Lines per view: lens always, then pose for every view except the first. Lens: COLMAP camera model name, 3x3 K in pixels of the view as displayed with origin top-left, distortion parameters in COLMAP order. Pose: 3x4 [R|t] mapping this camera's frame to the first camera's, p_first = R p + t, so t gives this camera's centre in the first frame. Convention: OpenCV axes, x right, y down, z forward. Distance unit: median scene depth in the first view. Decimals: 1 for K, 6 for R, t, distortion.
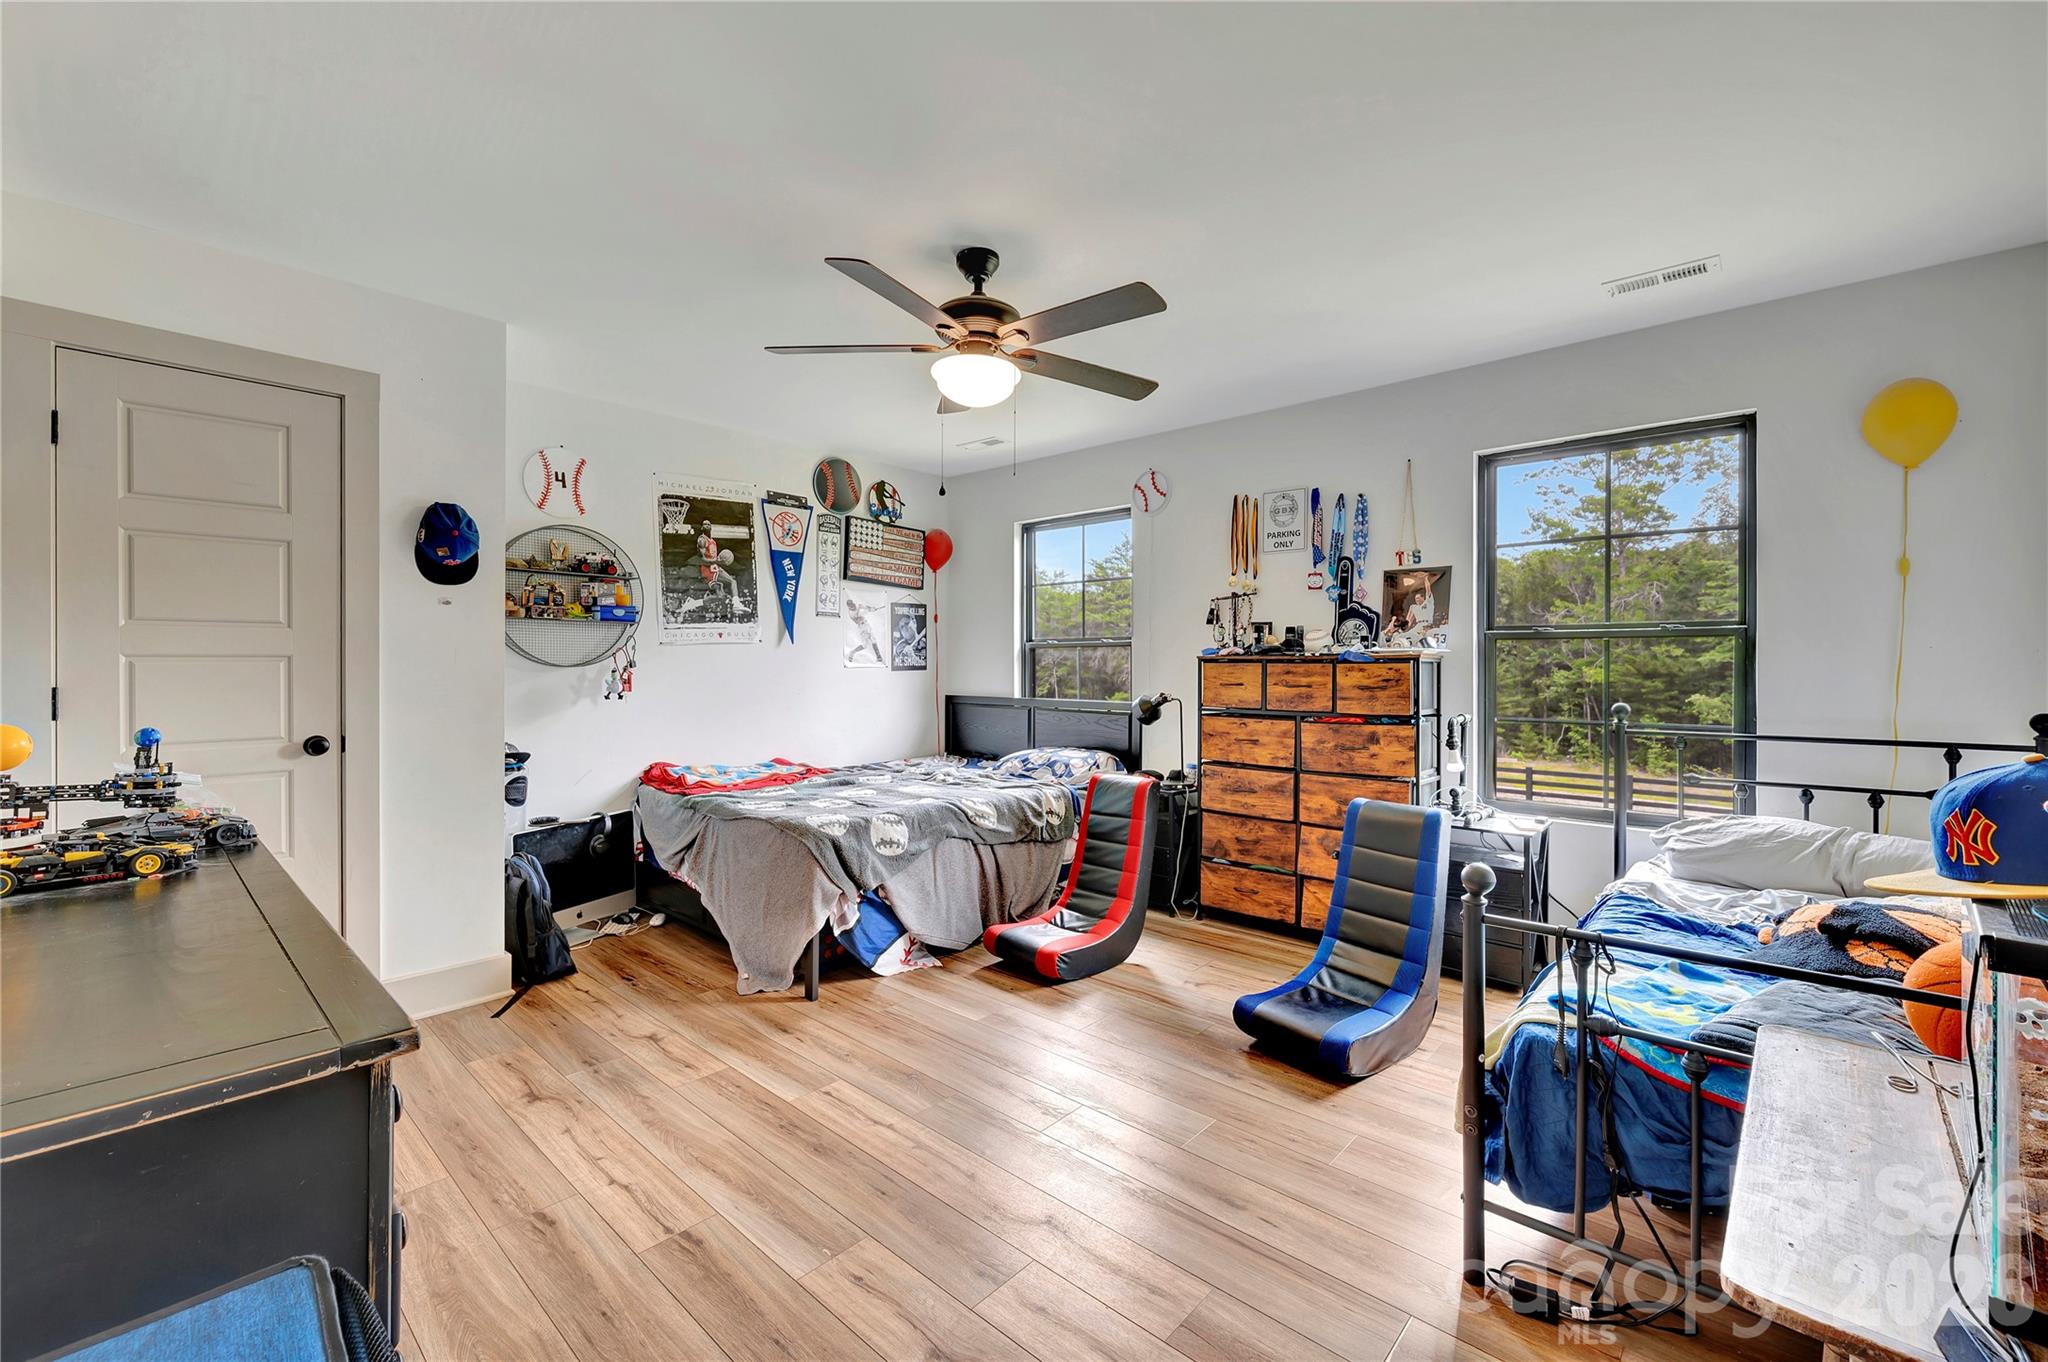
lens RADIAL K [[821.0, 0, 1010.0], [0, 821.0, 673.8], [0, 0, 1]] dist [0.000189, 0.000747]
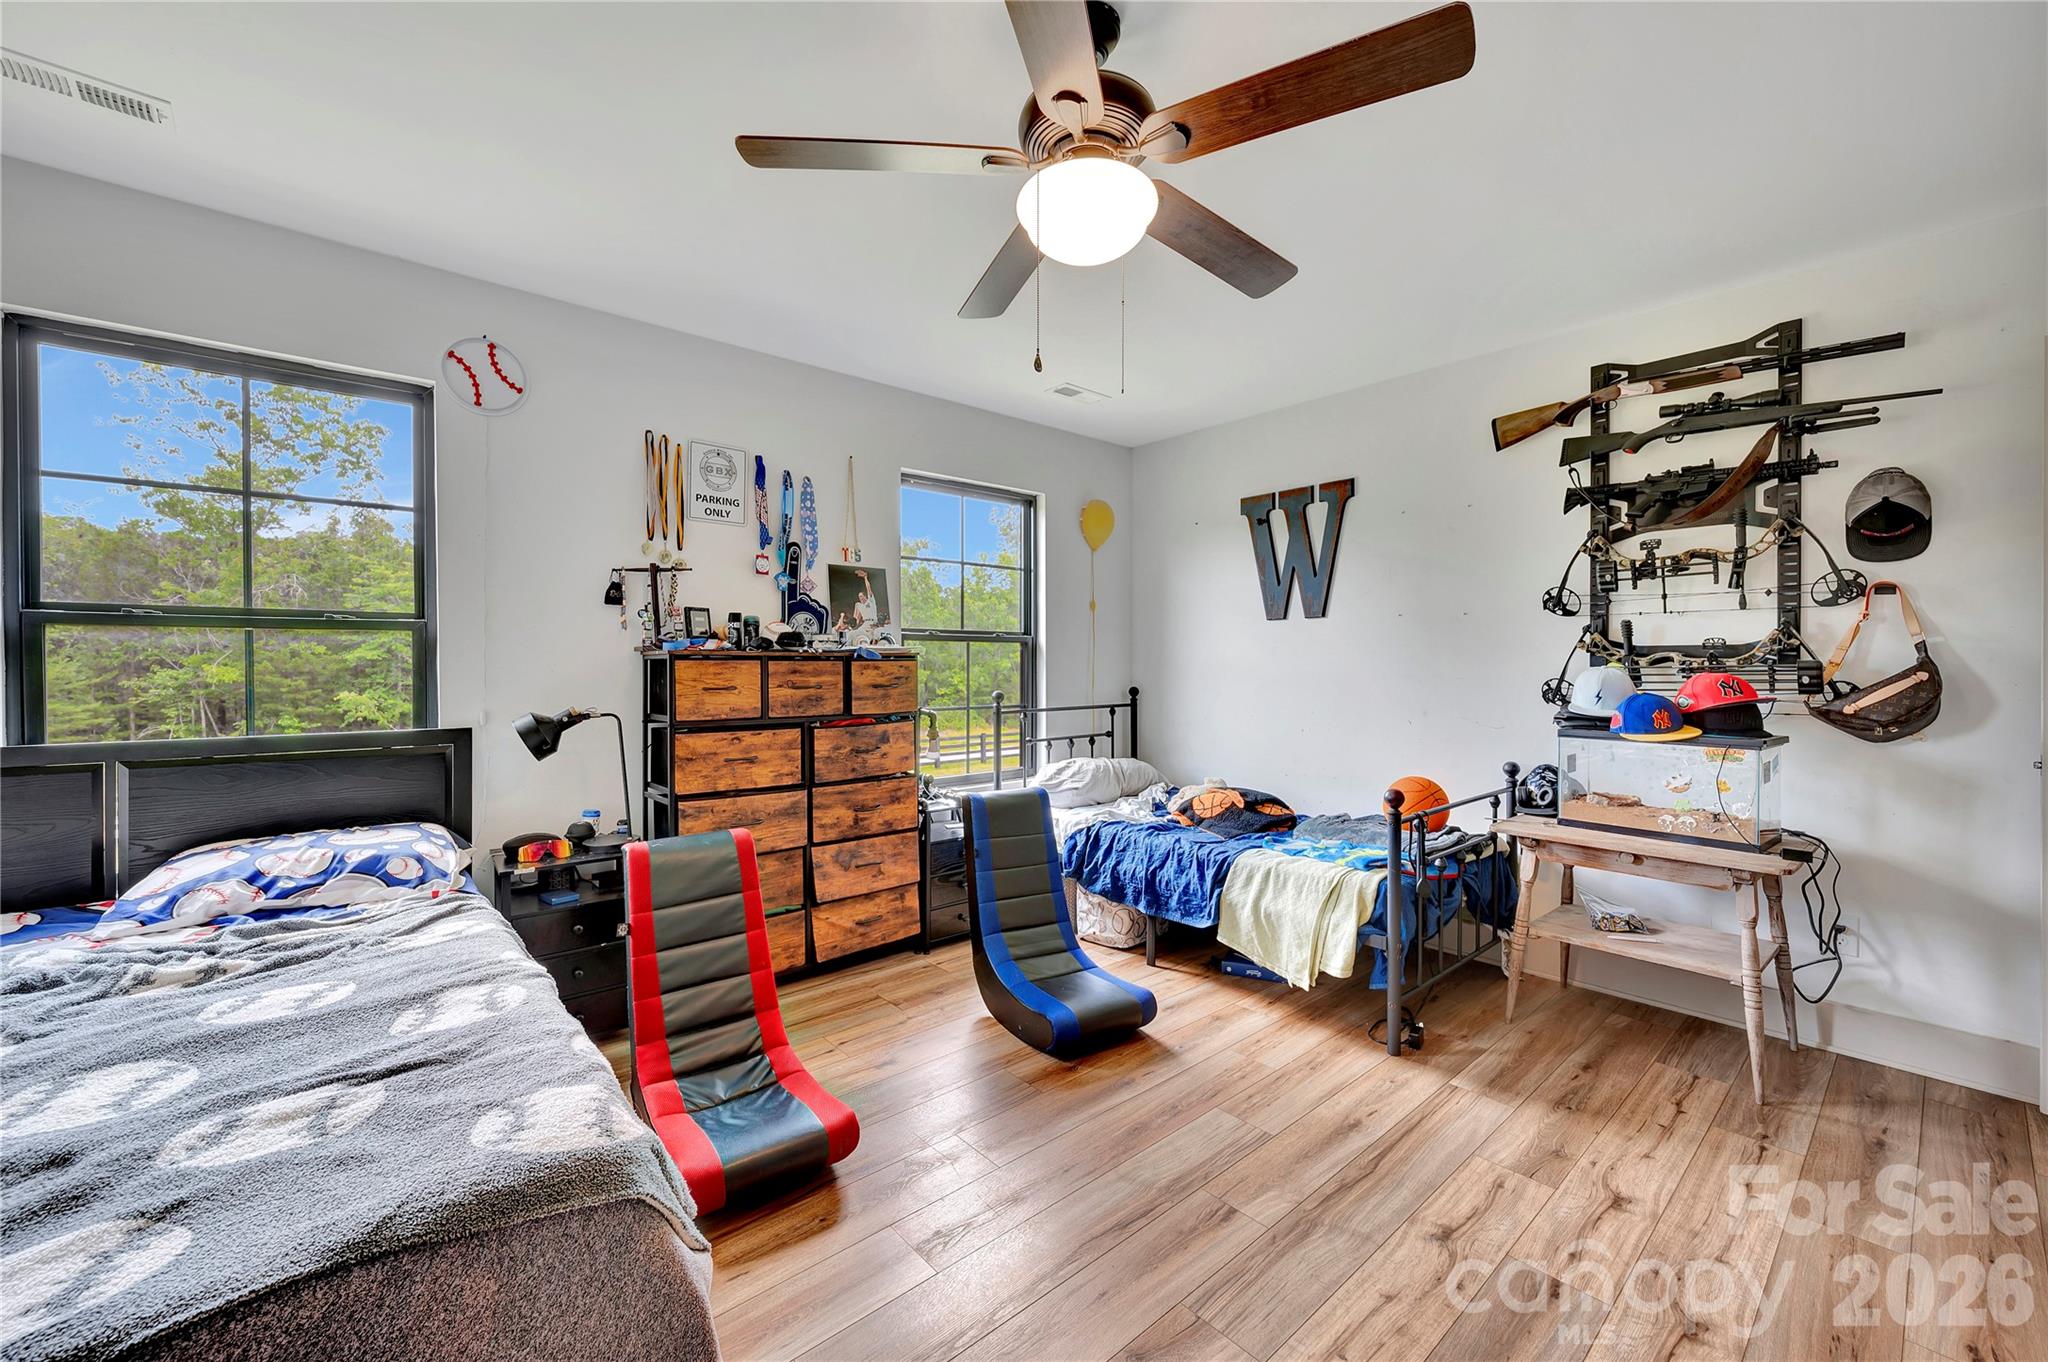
lens RADIAL K [[821.0, 0, 1007.8], [0, 821.0, 671.7], [0, 0, 1]] dist [0.000189, 0.000747]
pose [[0.117431, -0.011875, 0.993010, -0.466004], [0.011090, 0.999882, 0.010645, -0.007904], [-0.993019, 0.009762, 0.117549, 0.669833]]
